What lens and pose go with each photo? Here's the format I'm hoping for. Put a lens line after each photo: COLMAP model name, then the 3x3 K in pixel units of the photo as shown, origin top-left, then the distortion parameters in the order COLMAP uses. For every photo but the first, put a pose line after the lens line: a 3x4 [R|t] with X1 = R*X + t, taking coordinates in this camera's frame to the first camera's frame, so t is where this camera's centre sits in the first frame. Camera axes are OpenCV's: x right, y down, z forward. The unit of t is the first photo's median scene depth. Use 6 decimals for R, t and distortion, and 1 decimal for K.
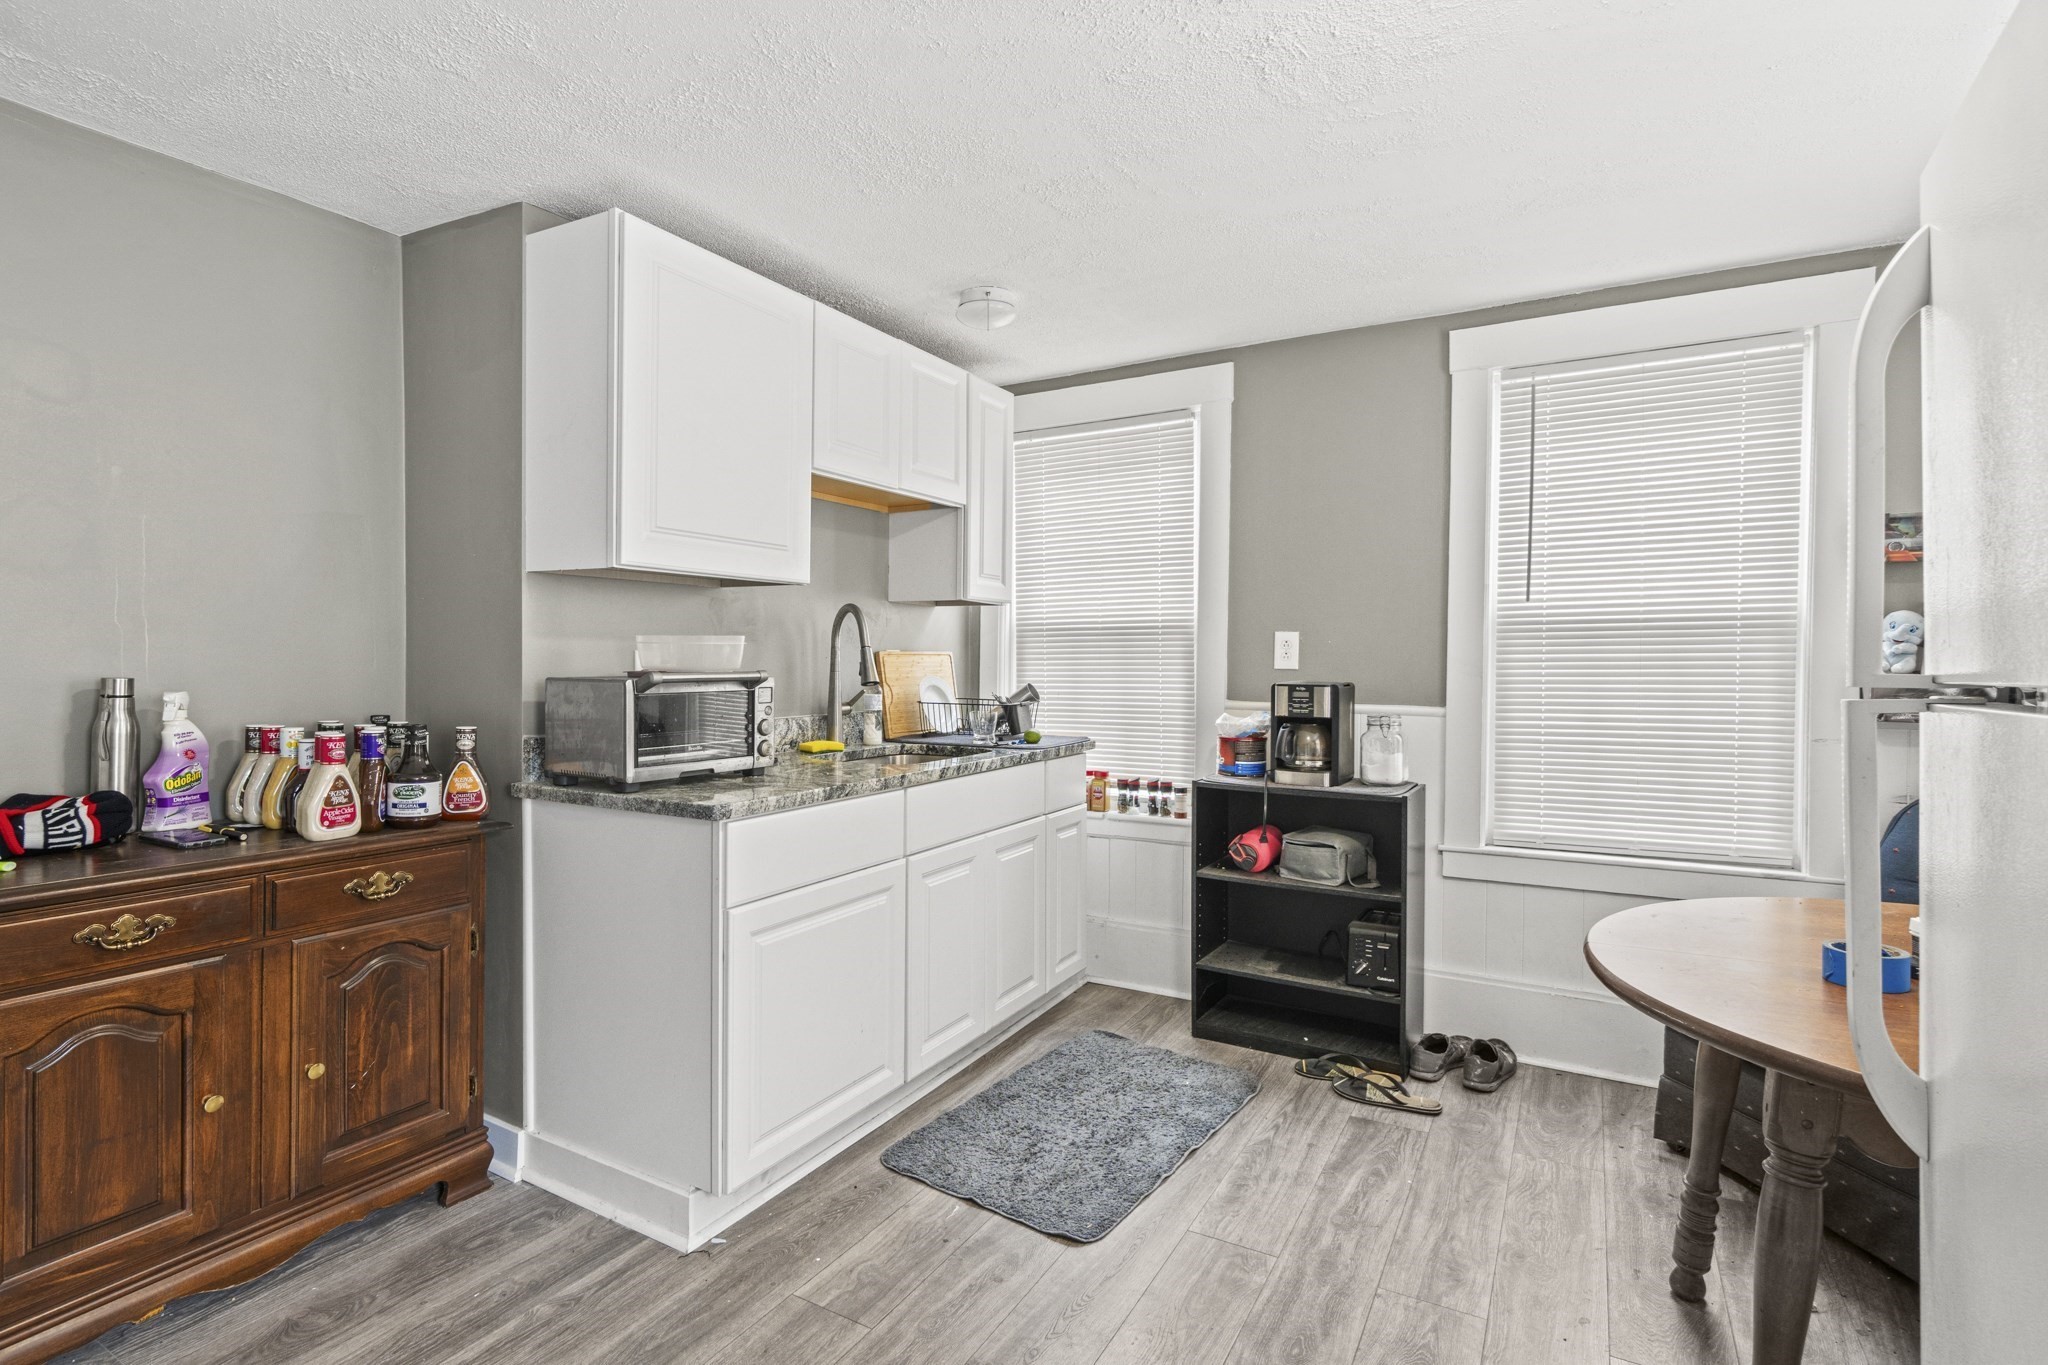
lens RADIAL K [[1011.5, 0, 1023.7], [0, 1011.5, 664.2], [0, 0, 1]] dist [0.003884, 0.000518]
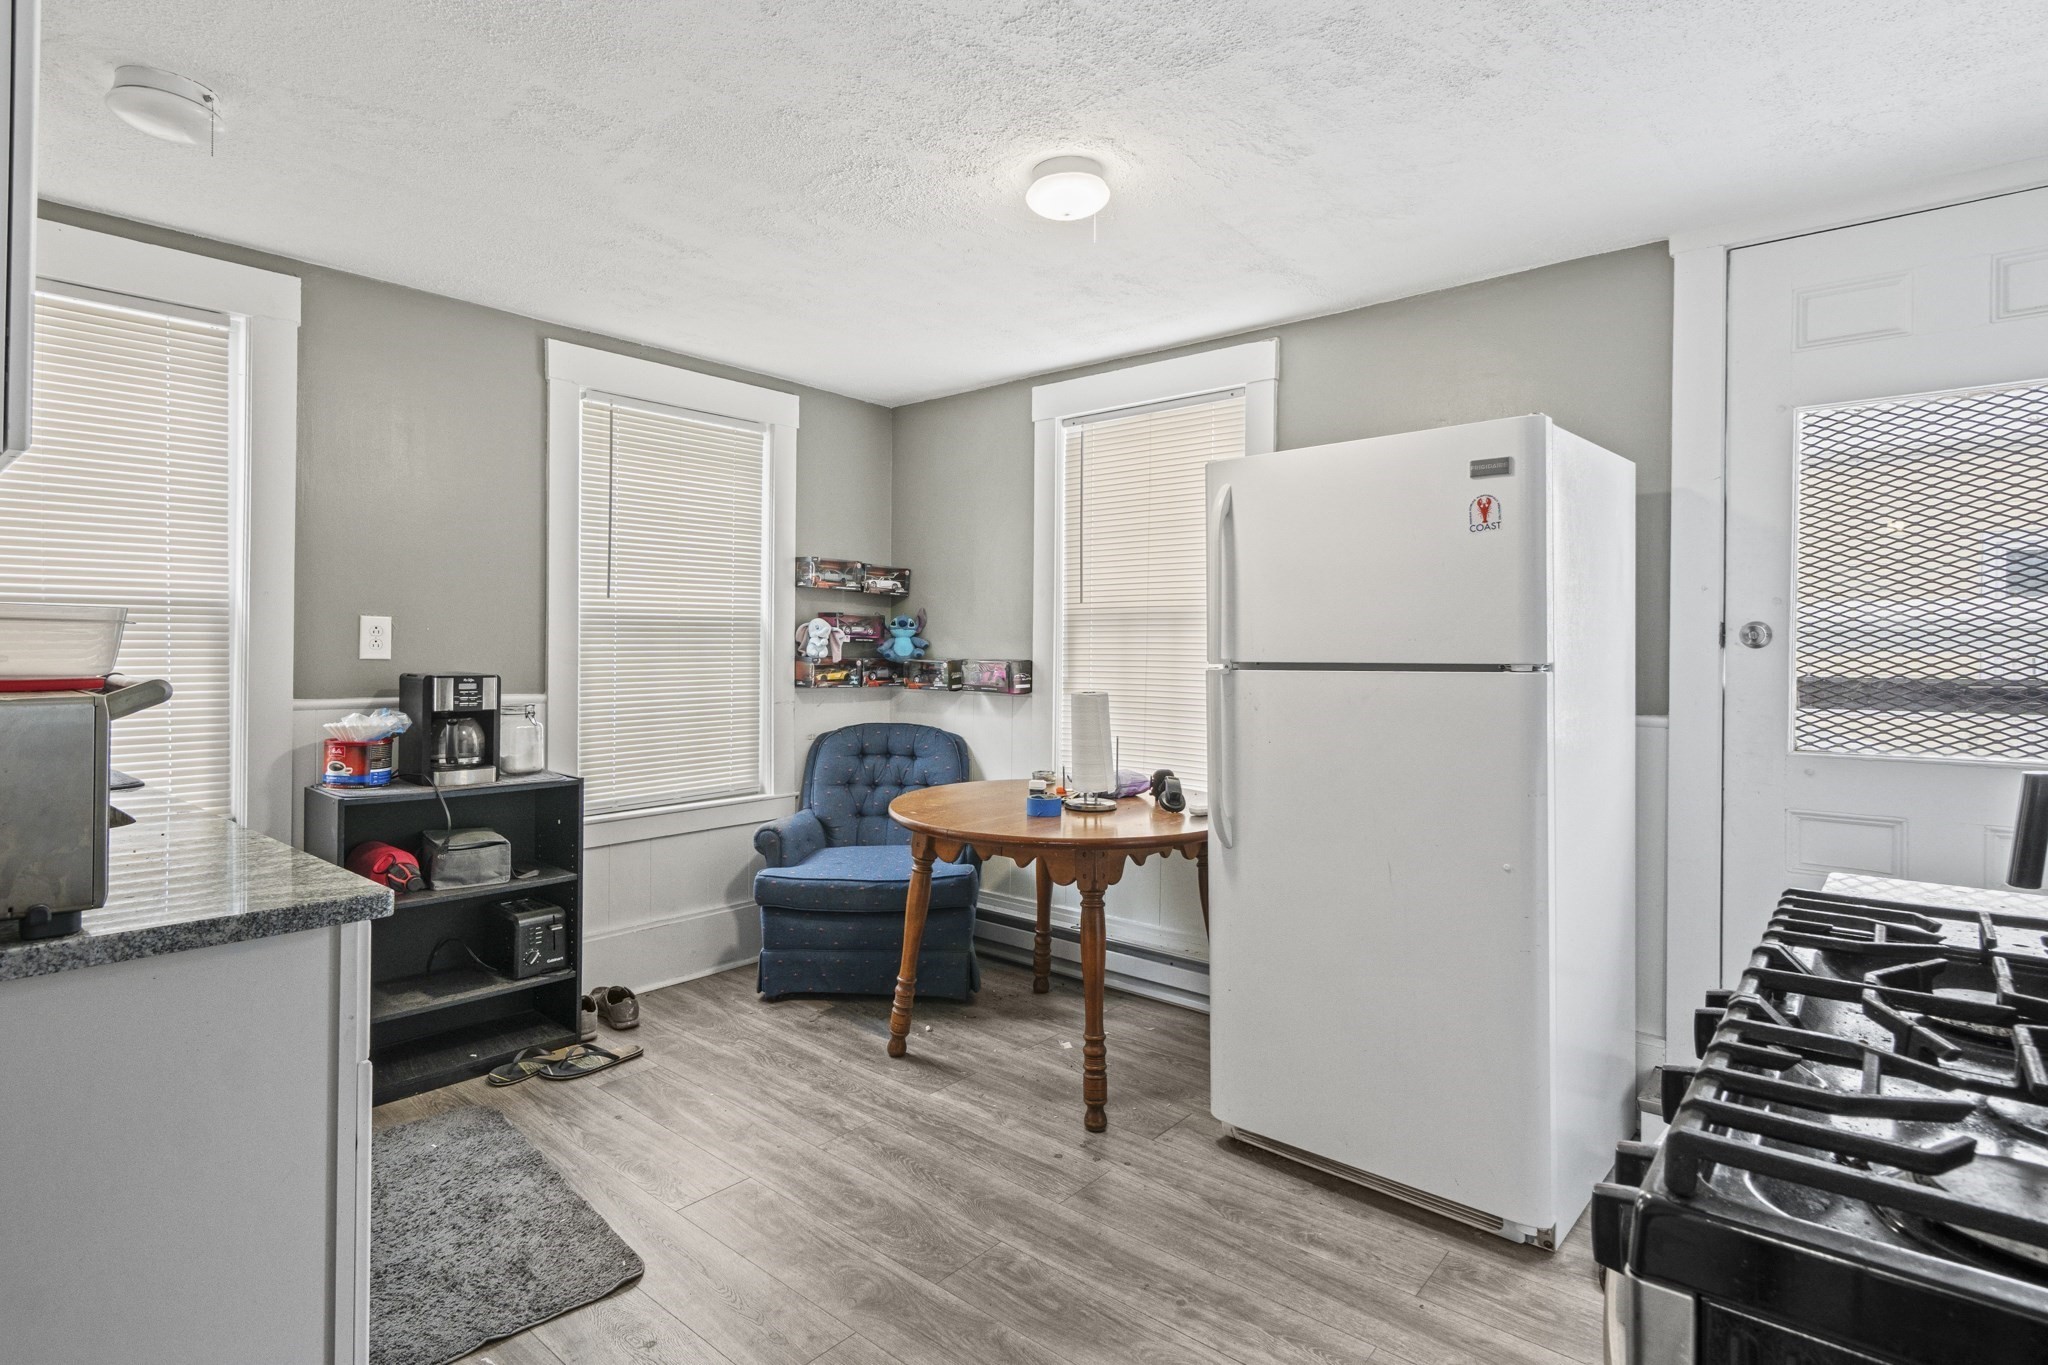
lens RADIAL K [[1011.3, 0, 1016.4], [0, 1011.3, 647.0], [0, 0, 1]] dist [0.001956, 0.000832]
pose [[0.195656, 0.002428, 0.980670, -0.561292], [0.001962, 0.999994, -0.002868, -0.002481], [-0.980671, 0.002485, 0.195650, 0.340049]]
